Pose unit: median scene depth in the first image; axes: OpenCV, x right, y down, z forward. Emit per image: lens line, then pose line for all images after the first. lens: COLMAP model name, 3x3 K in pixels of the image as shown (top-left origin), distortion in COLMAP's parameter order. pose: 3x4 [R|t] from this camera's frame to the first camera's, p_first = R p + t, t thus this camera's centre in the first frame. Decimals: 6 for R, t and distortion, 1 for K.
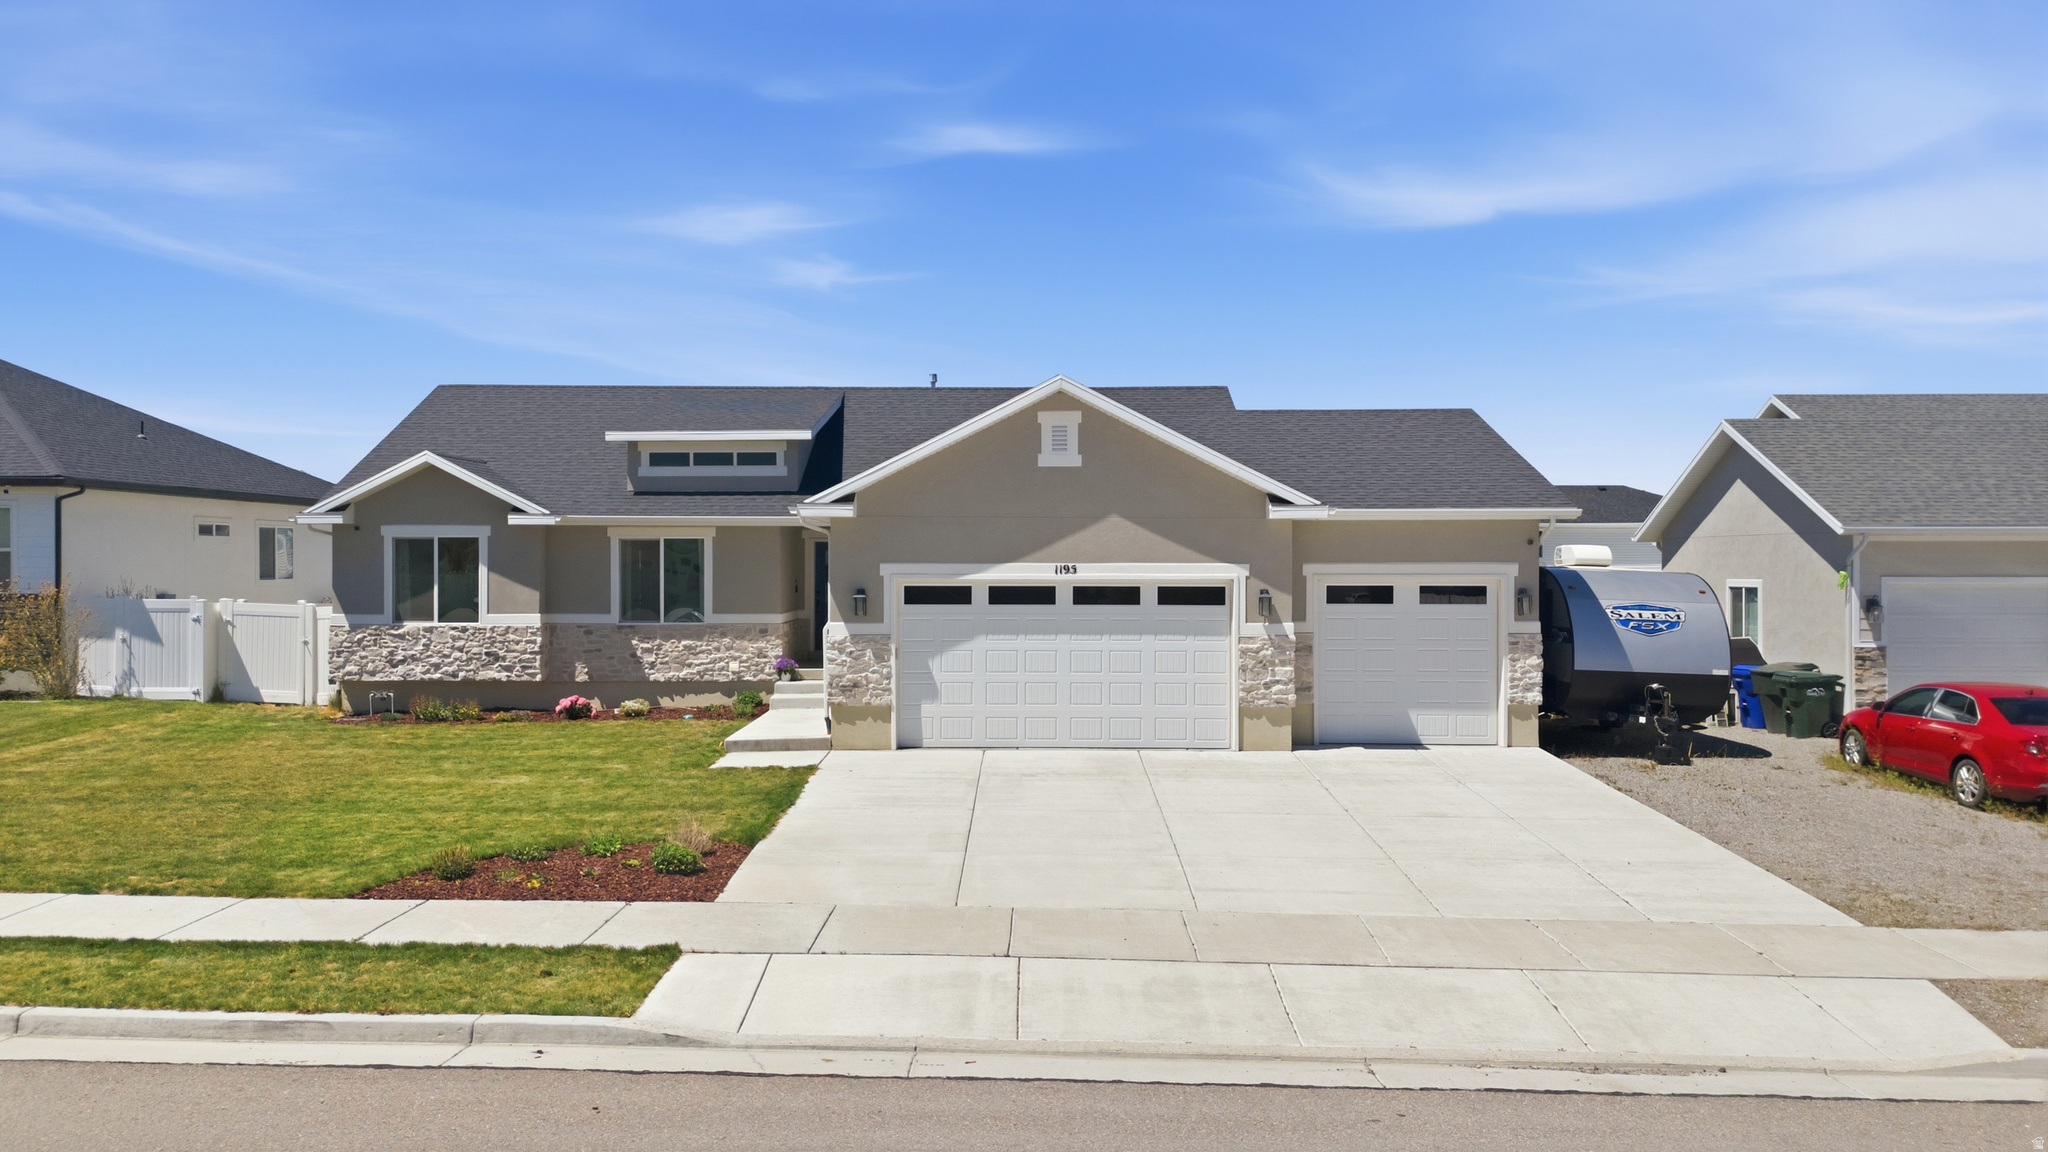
lens RADIAL K [[1498.9, 0, 1023.1], [0, 1498.9, 577.7], [0, 0, 1]] dist [0.086100, -0.078956]
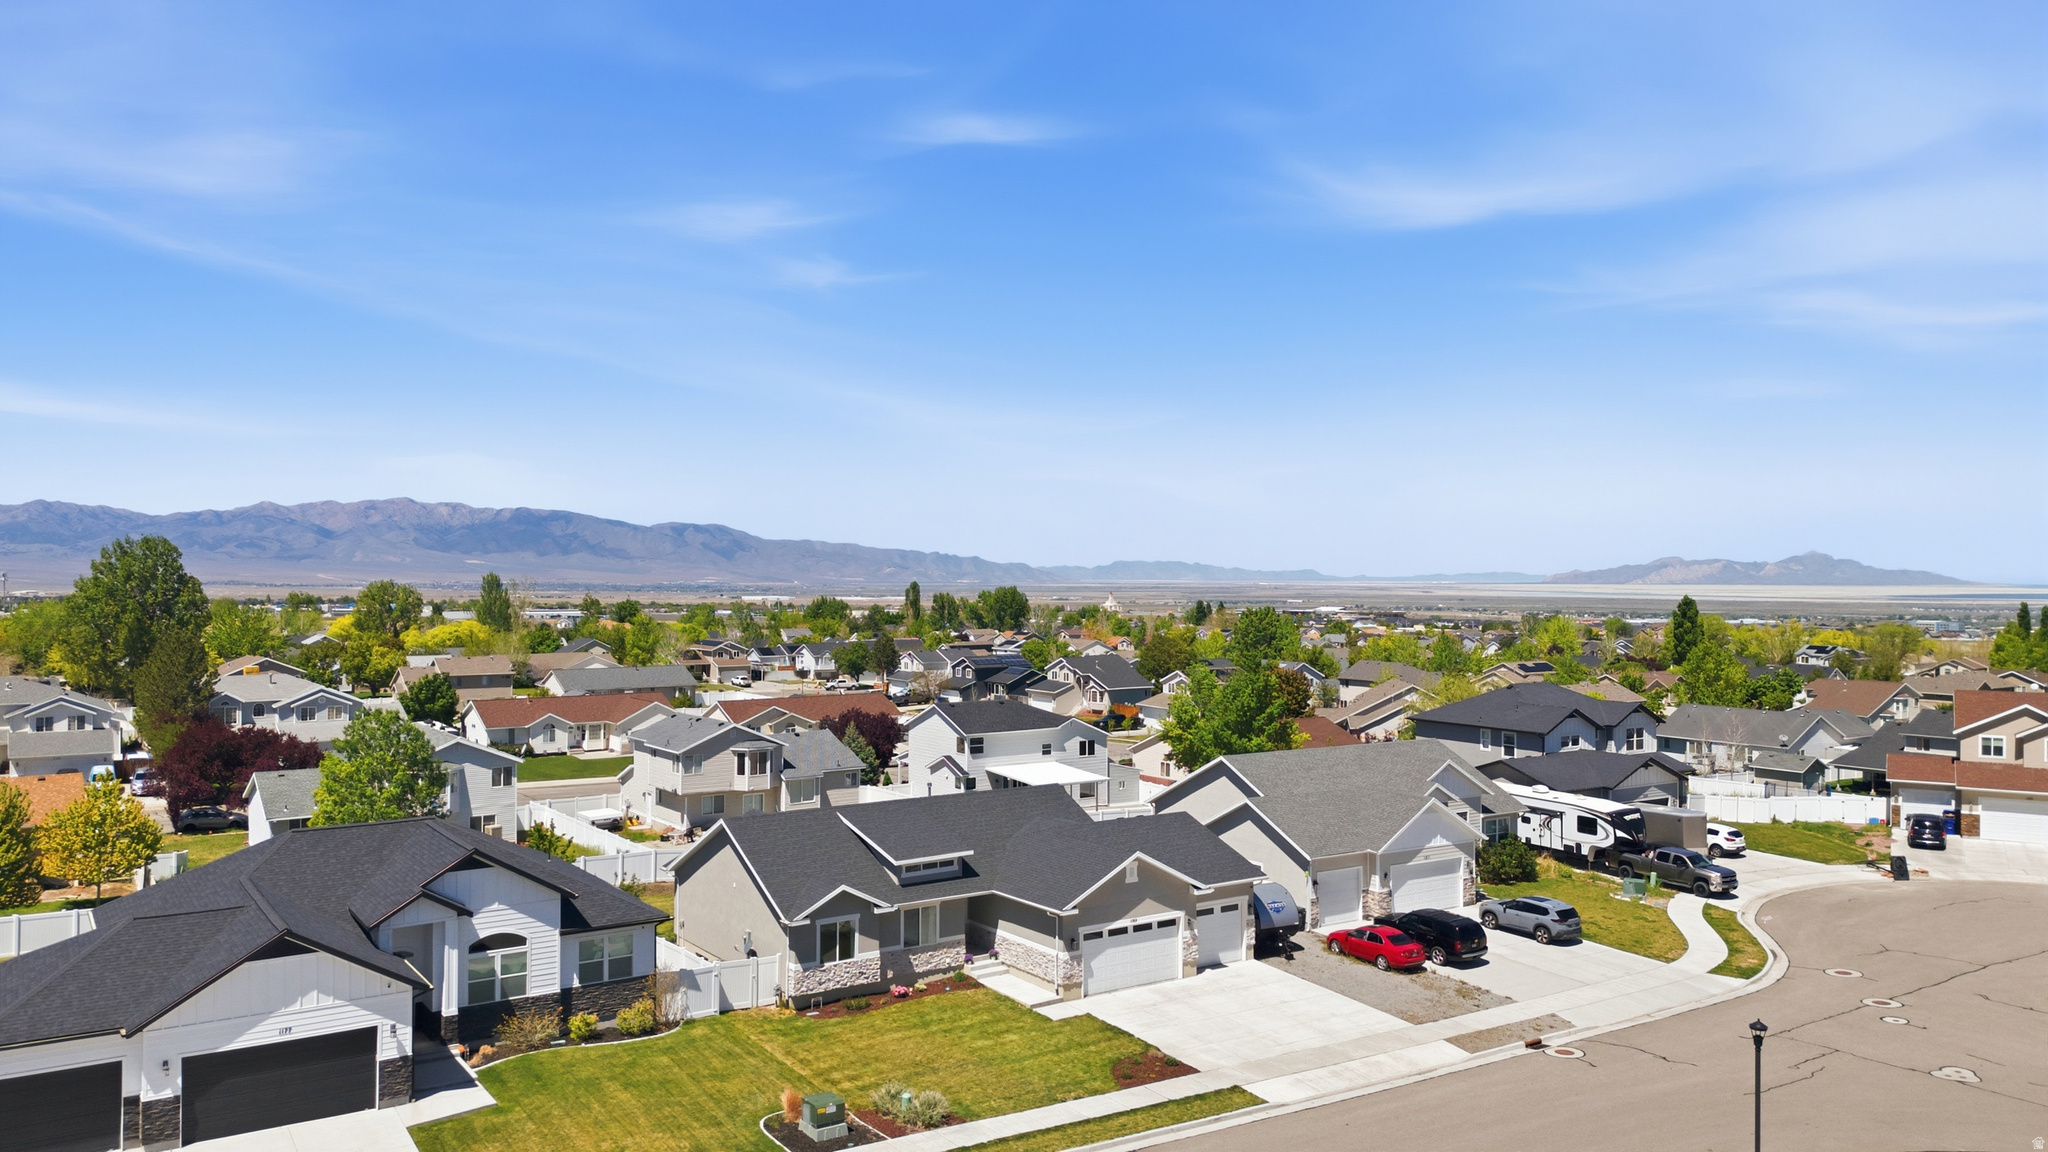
lens RADIAL K [[1498.9, 0, 1023.3], [0, 1498.9, 570.4], [0, 0, 1]] dist [0.086100, -0.078956]
pose [[0.822575, 0.000080, 0.568656, -1.664738], [0.003901, 0.999976, -0.005783, -0.617149], [-0.568643, 0.006976, 0.822555, -1.117975]]
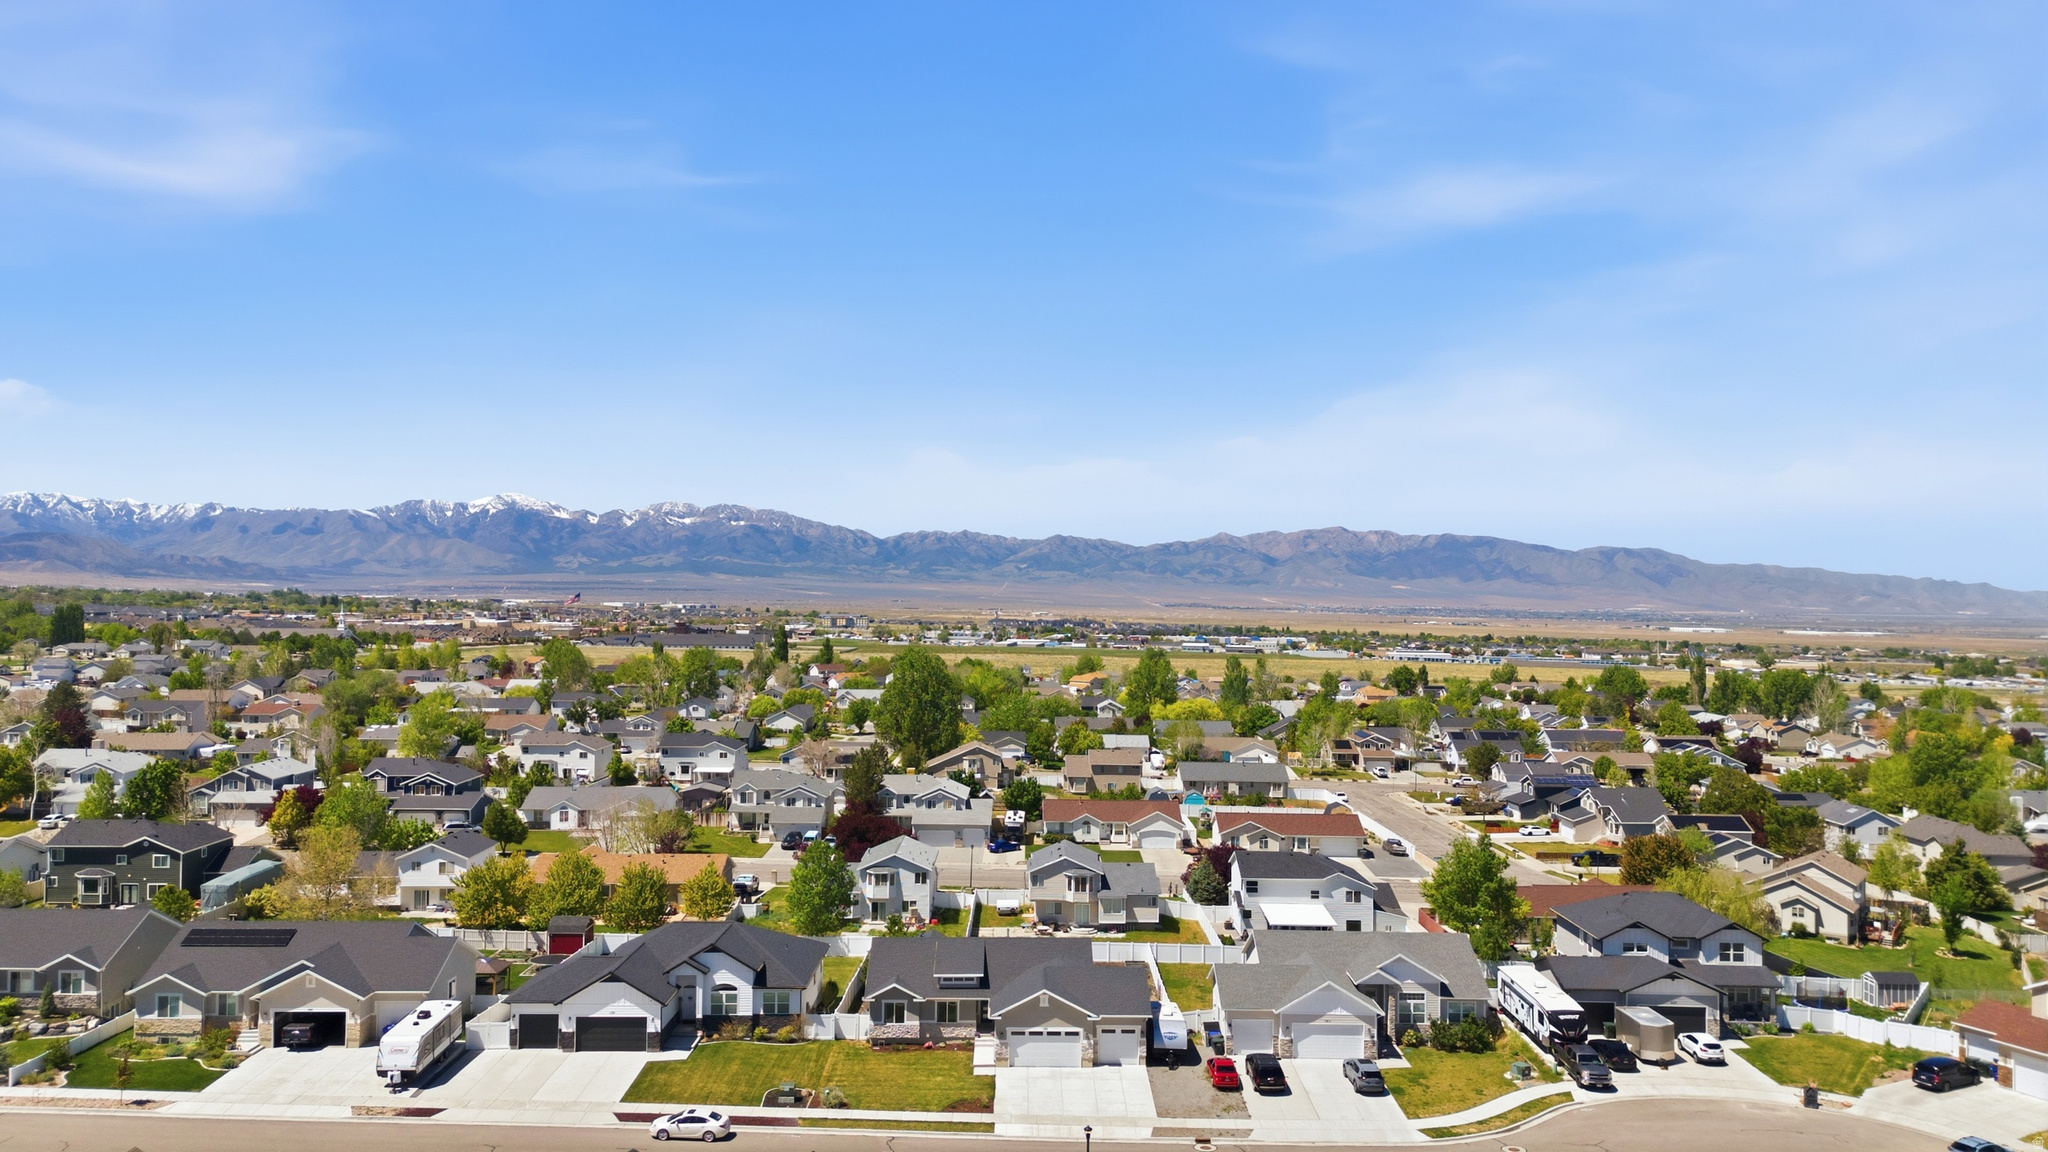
lens RADIAL K [[1498.9, 0, 1024.6], [0, 1498.9, 574.2], [0, 0, 1]] dist [0.086100, -0.078956]
pose [[0.999915, 0.007703, 0.010481, -0.097412], [-0.007510, 0.999803, -0.018397, -1.344420], [-0.010621, 0.018317, 0.999776, -3.775700]]
